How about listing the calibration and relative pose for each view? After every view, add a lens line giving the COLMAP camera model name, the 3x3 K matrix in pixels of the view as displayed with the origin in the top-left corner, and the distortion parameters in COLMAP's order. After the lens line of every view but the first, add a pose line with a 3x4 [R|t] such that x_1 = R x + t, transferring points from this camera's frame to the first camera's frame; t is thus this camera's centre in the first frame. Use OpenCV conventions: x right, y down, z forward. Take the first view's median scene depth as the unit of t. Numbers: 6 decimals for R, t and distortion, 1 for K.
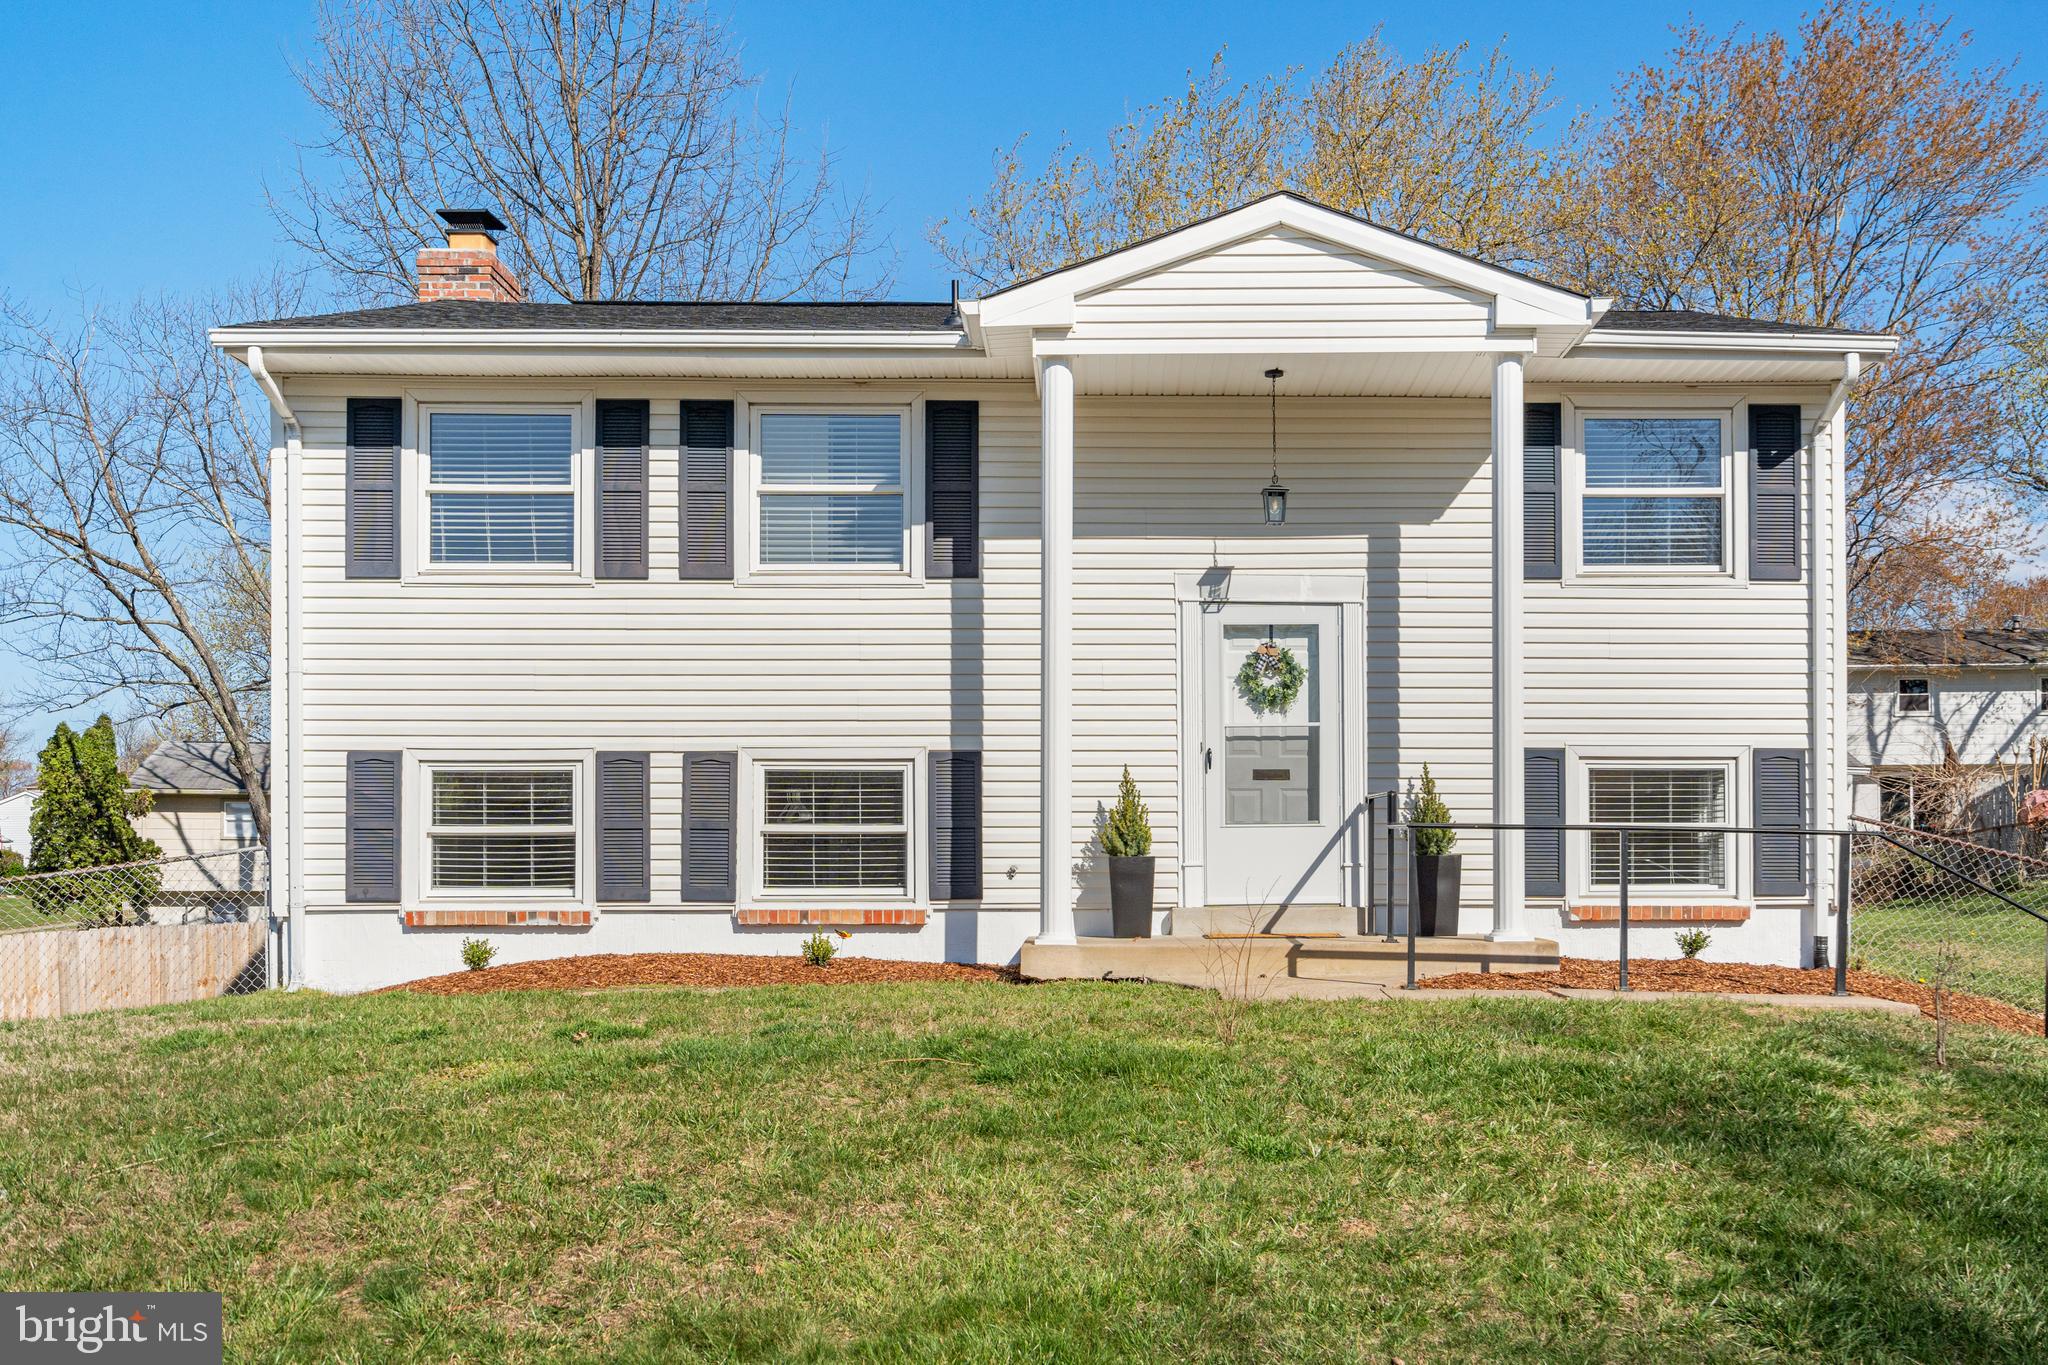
lens RADIAL K [[1690.0, 0, 1024.0], [0, 1690.0, 682.5], [0, 0, 1]] dist [0.005656, -0.000883]
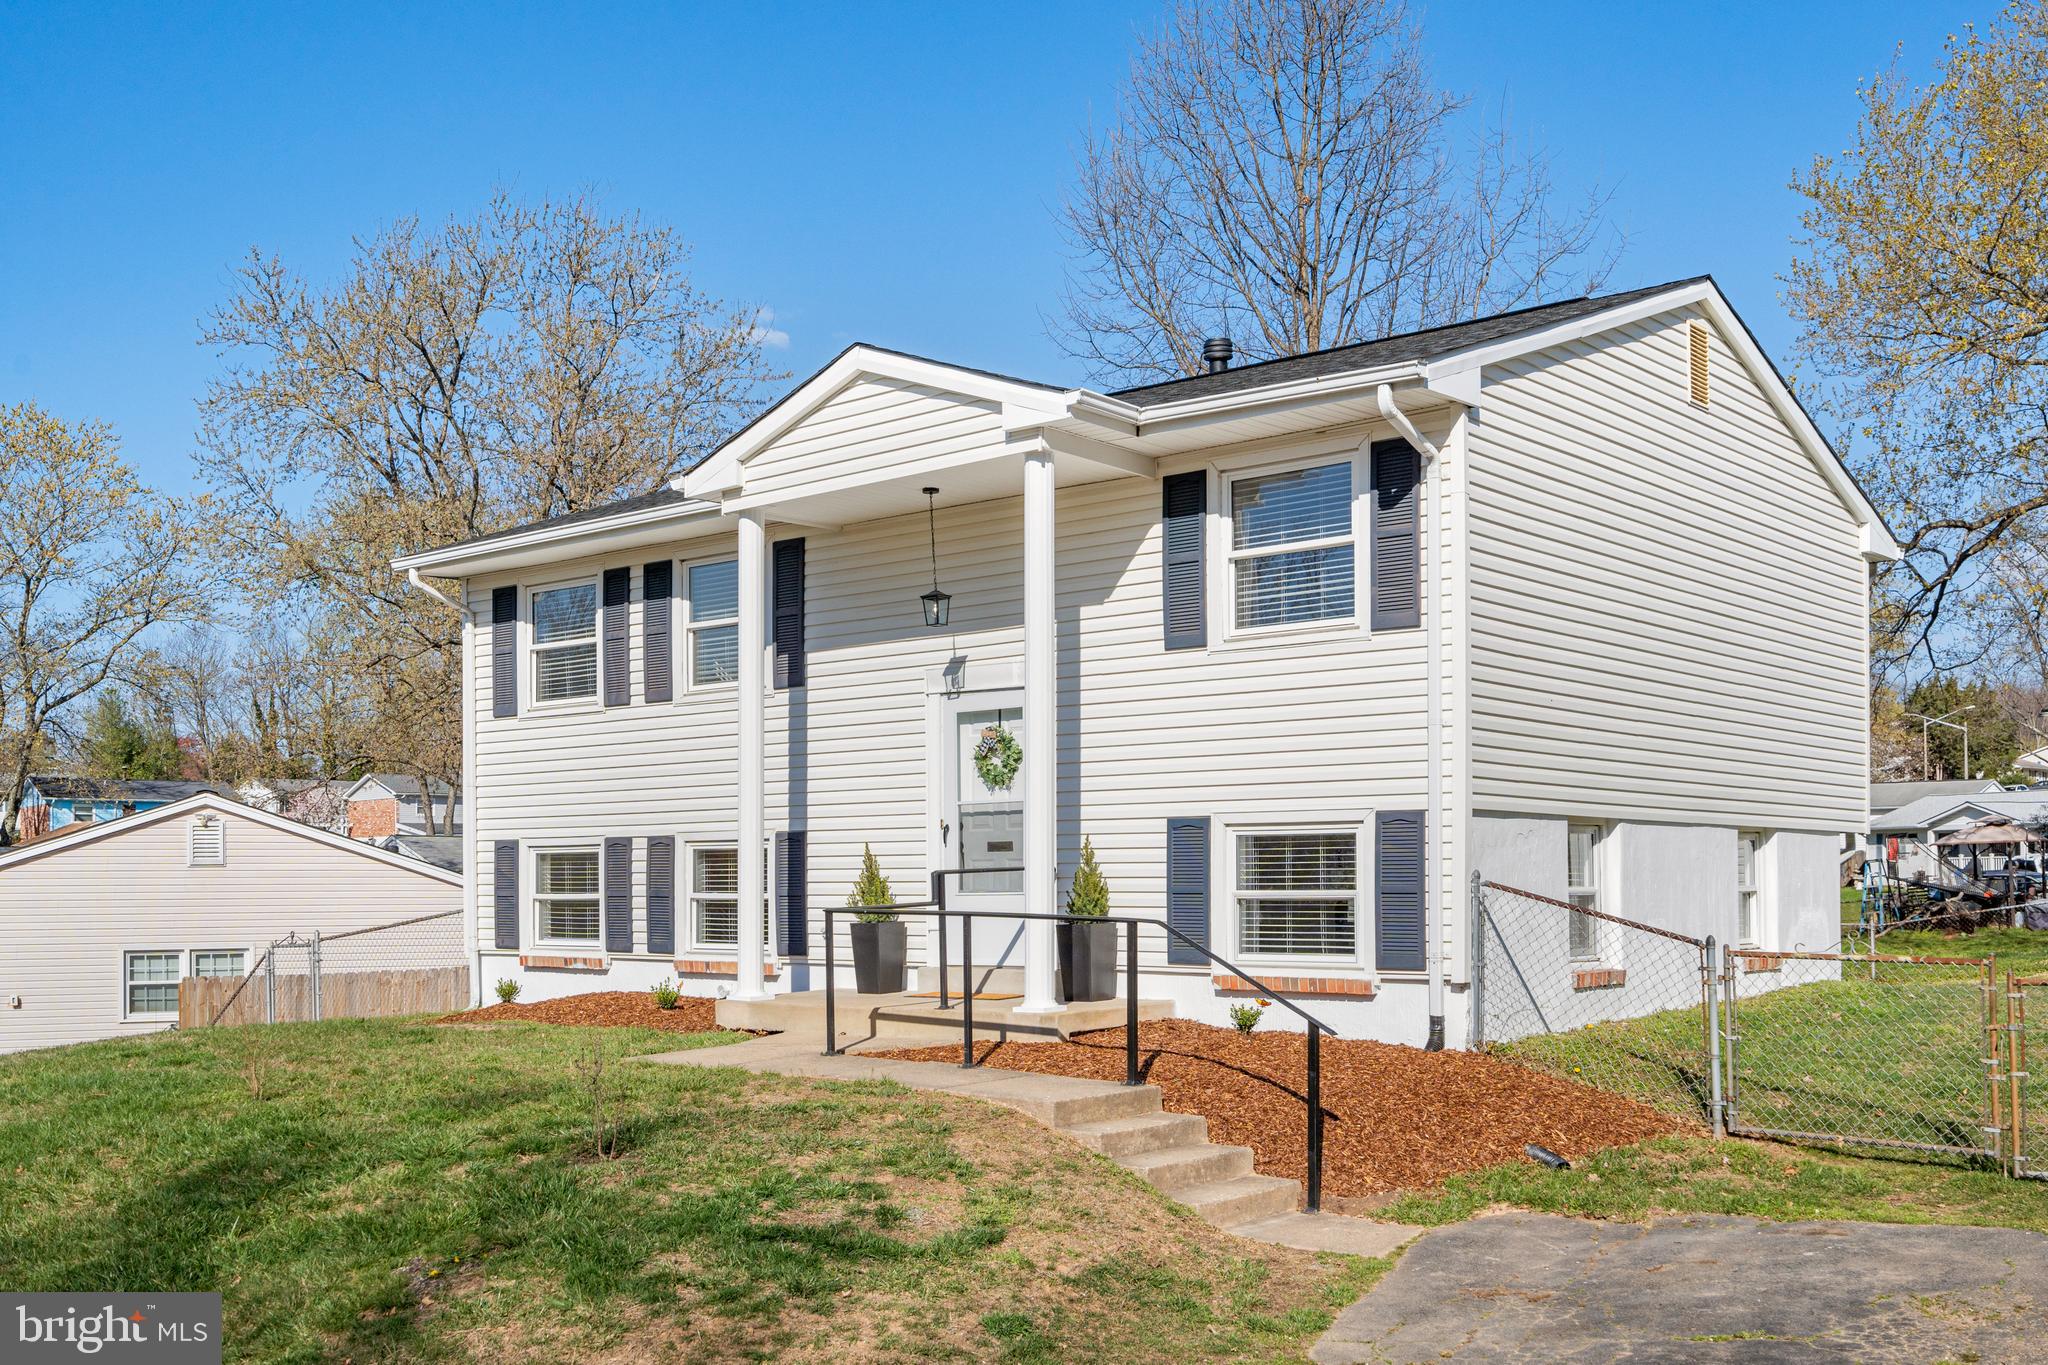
lens RADIAL K [[2032.4, 0, 1024.0], [0, 2032.4, 682.5], [0, 0, 1]] dist [-0.000852, -0.000583]
pose [[0.743089, -0.069326, -0.665592, 1.043603], [0.058853, 0.997536, -0.038194, -0.000304], [0.666600, -0.010791, 0.745338, 0.033374]]
